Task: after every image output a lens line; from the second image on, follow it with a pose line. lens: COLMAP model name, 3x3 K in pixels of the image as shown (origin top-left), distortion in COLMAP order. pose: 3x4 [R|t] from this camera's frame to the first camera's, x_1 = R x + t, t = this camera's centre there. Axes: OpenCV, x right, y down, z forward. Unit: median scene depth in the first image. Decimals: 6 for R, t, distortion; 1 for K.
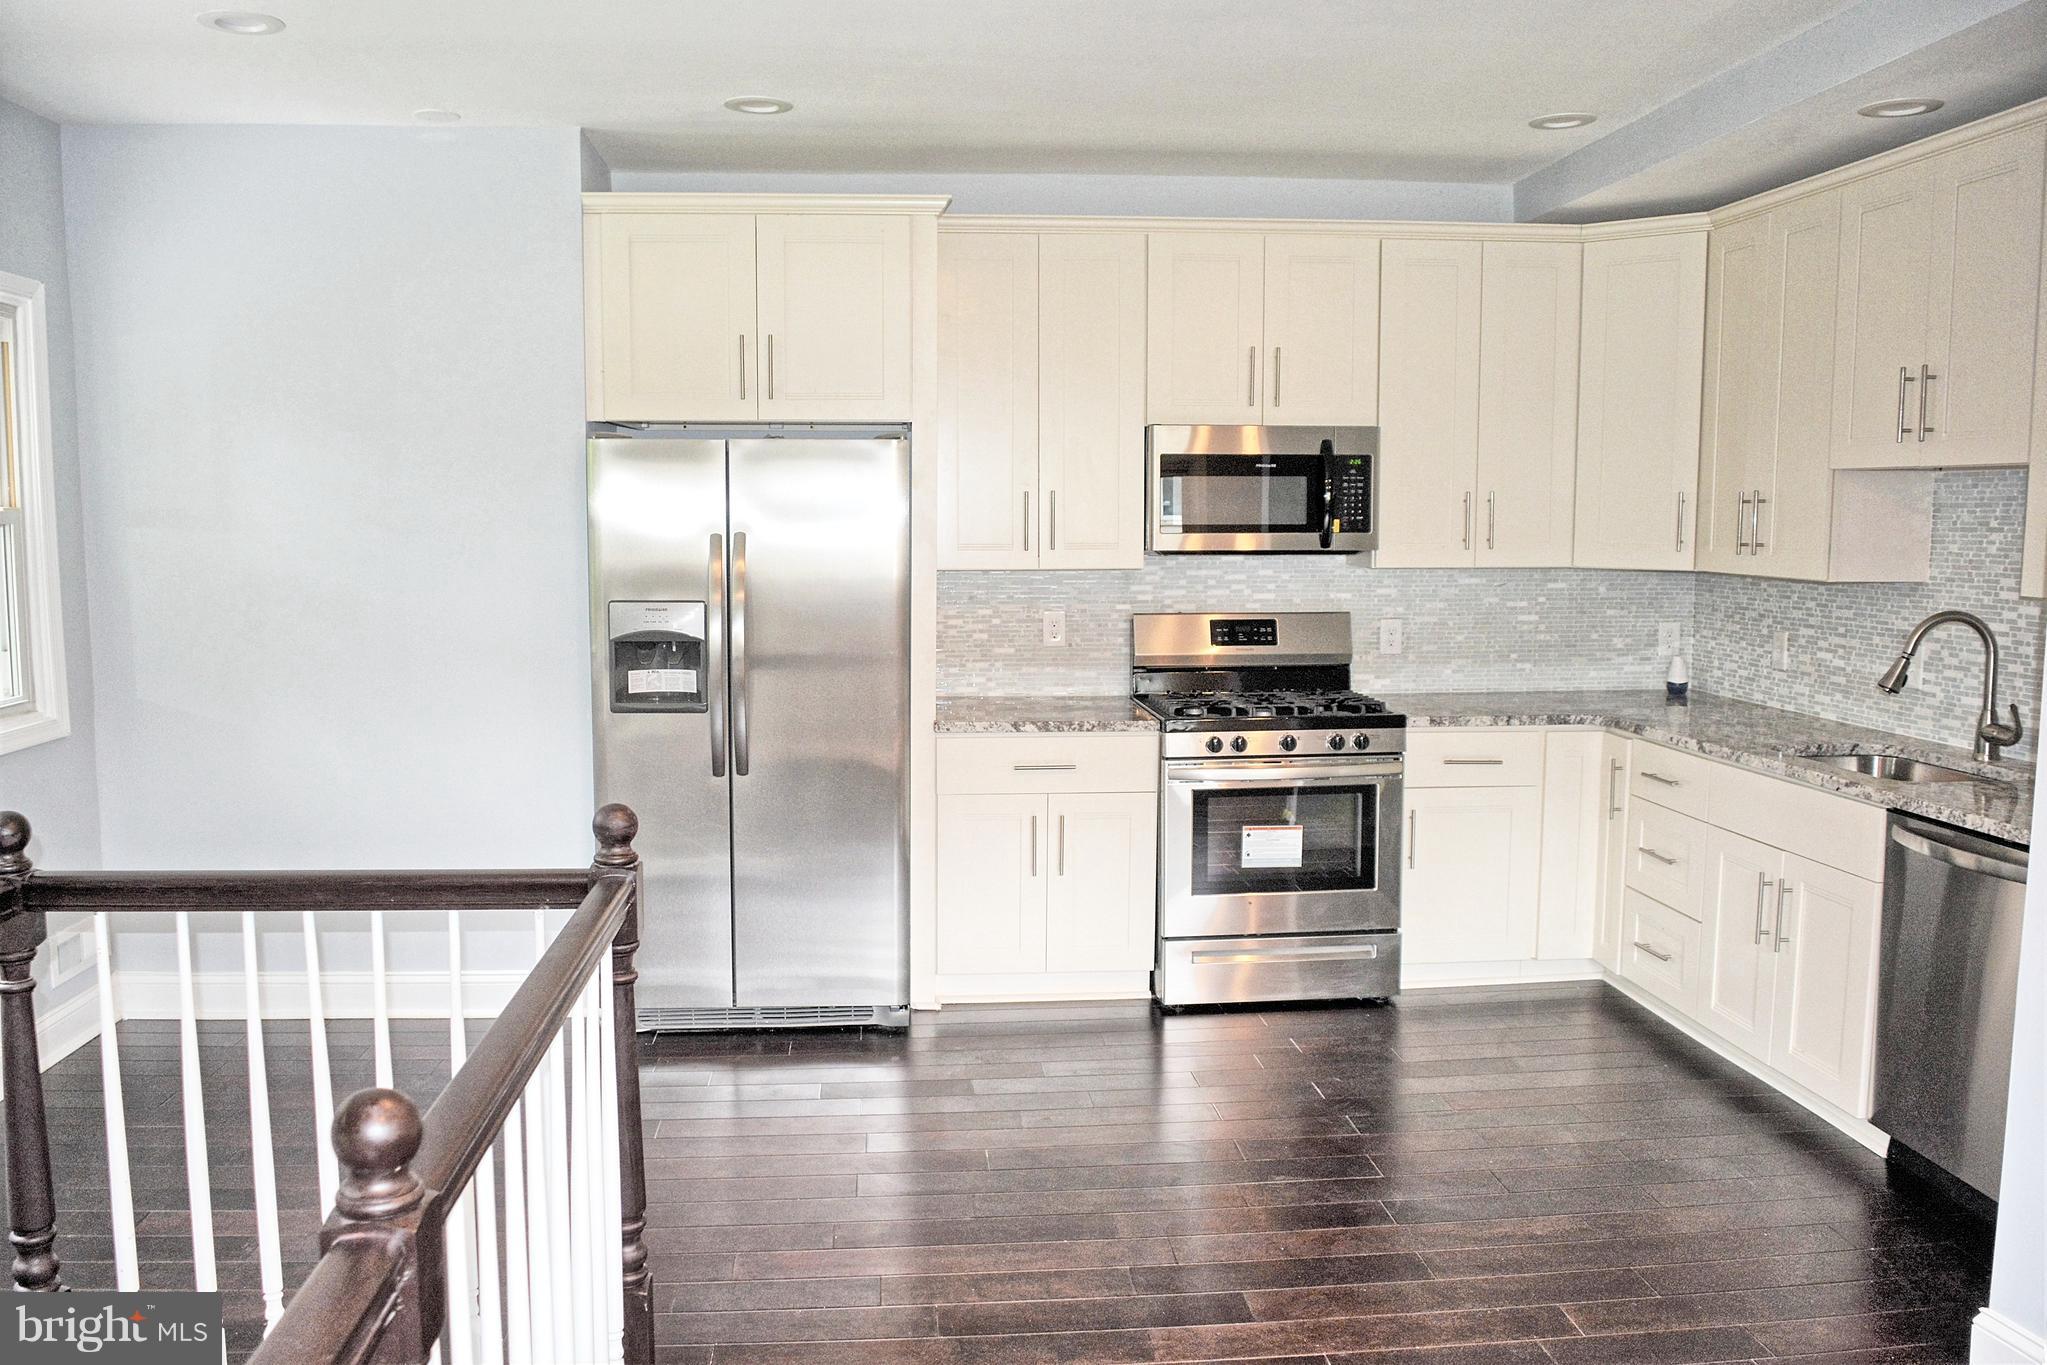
lens RADIAL K [[1538.1, 0, 1023.5], [0, 1538.1, 682.5], [0, 0, 1]] dist [-0.047139, -0.002341]
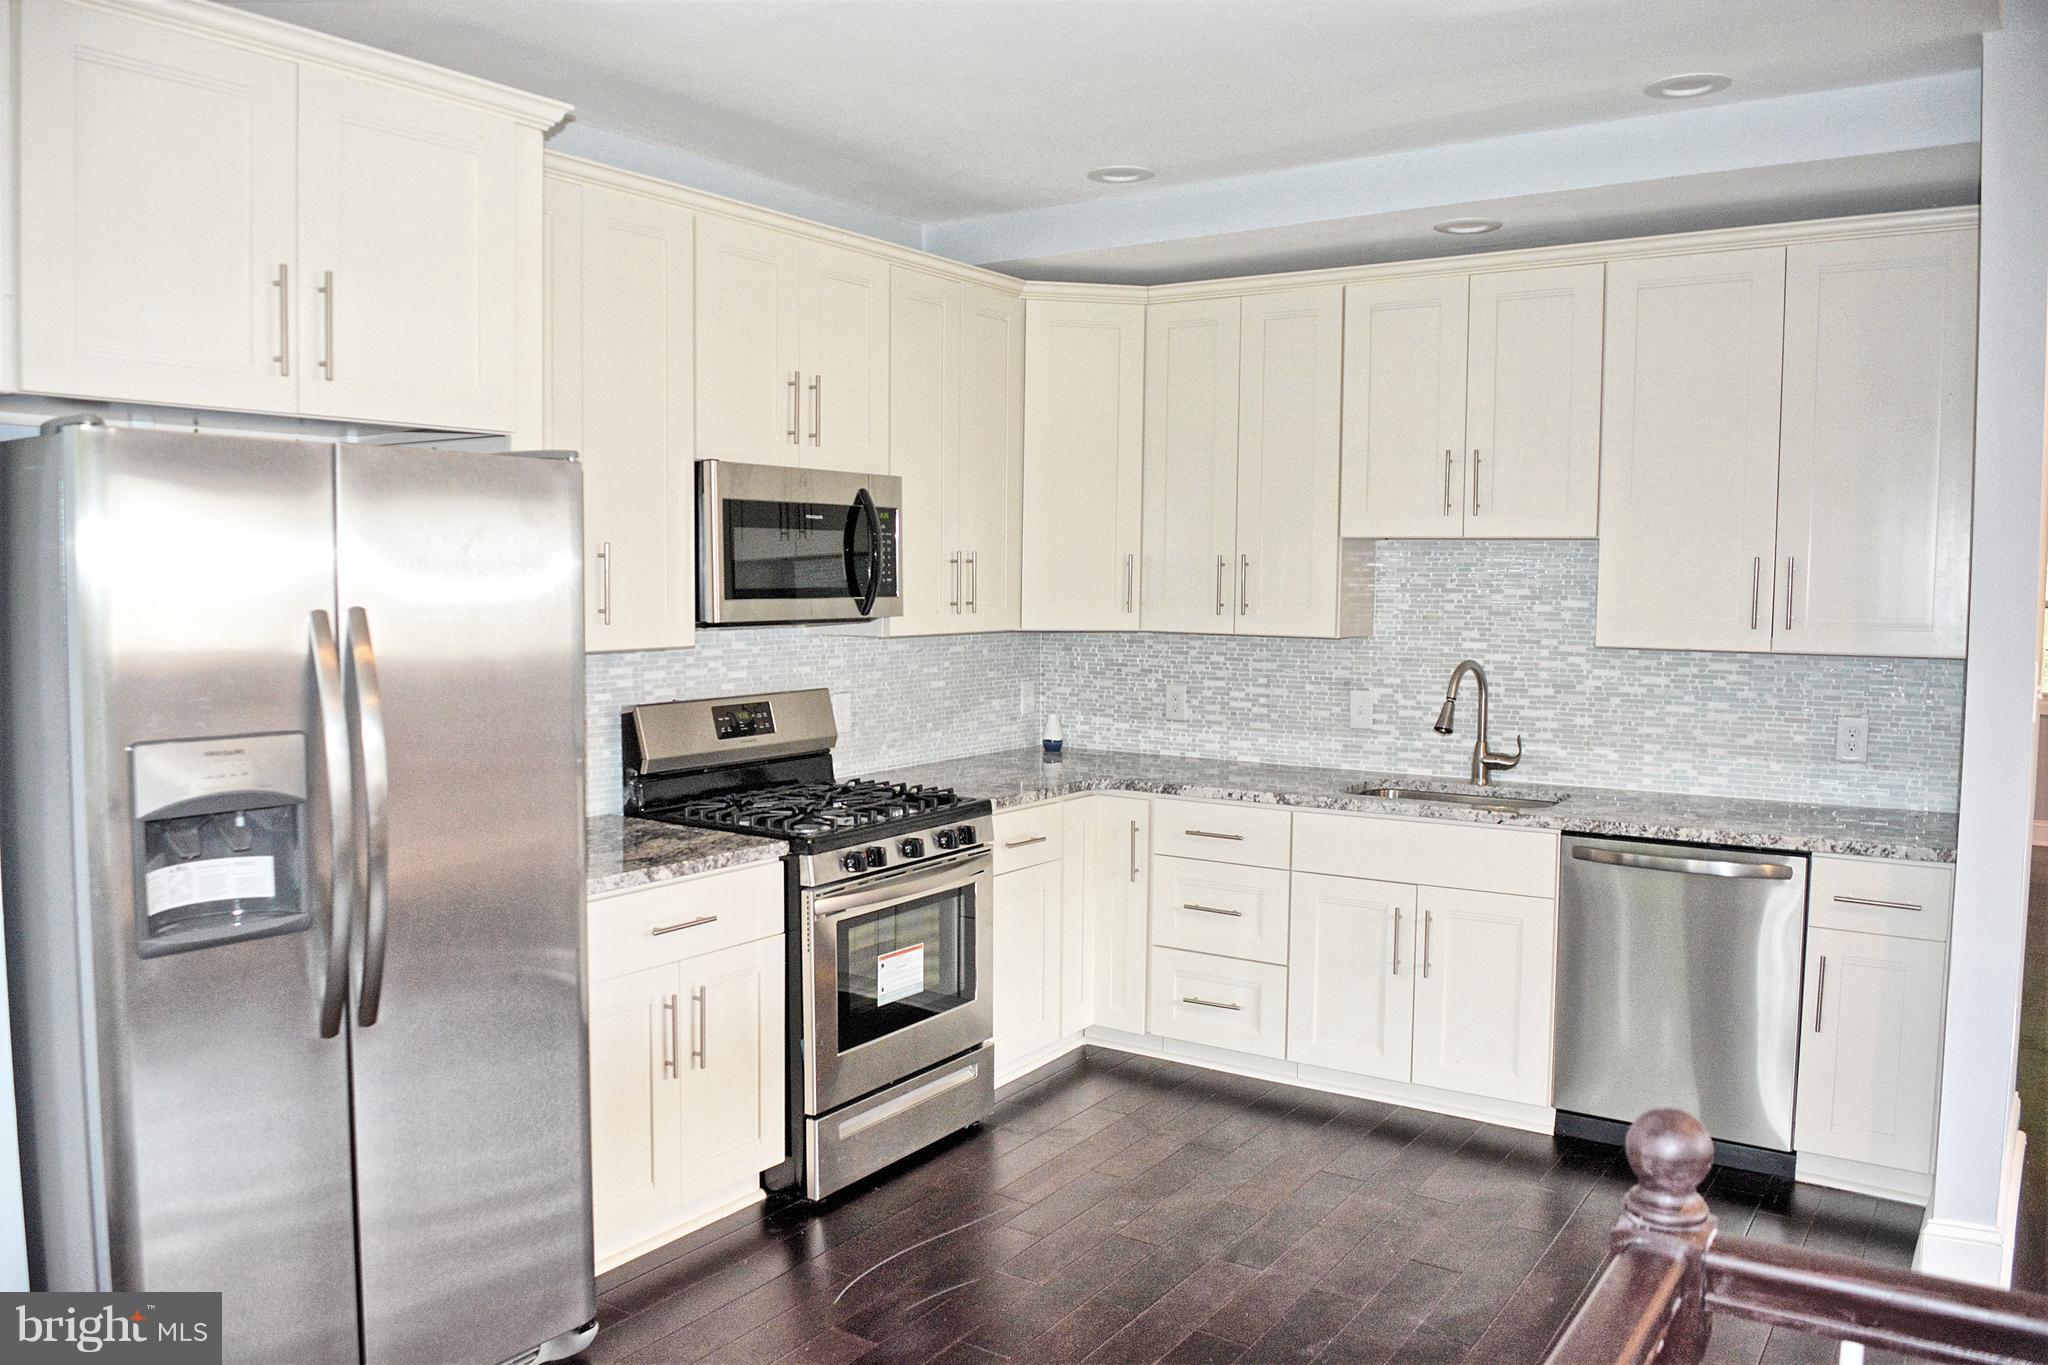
lens RADIAL K [[1538.9, 0, 1024.0], [0, 1538.9, 682.5], [0, 0, 1]] dist [-0.047139, -0.002341]
pose [[0.641688, -0.049253, 0.765383, -0.407285], [0.075735, 0.997128, 0.000671, -0.044495], [-0.763217, 0.057535, 0.643575, 0.386891]]
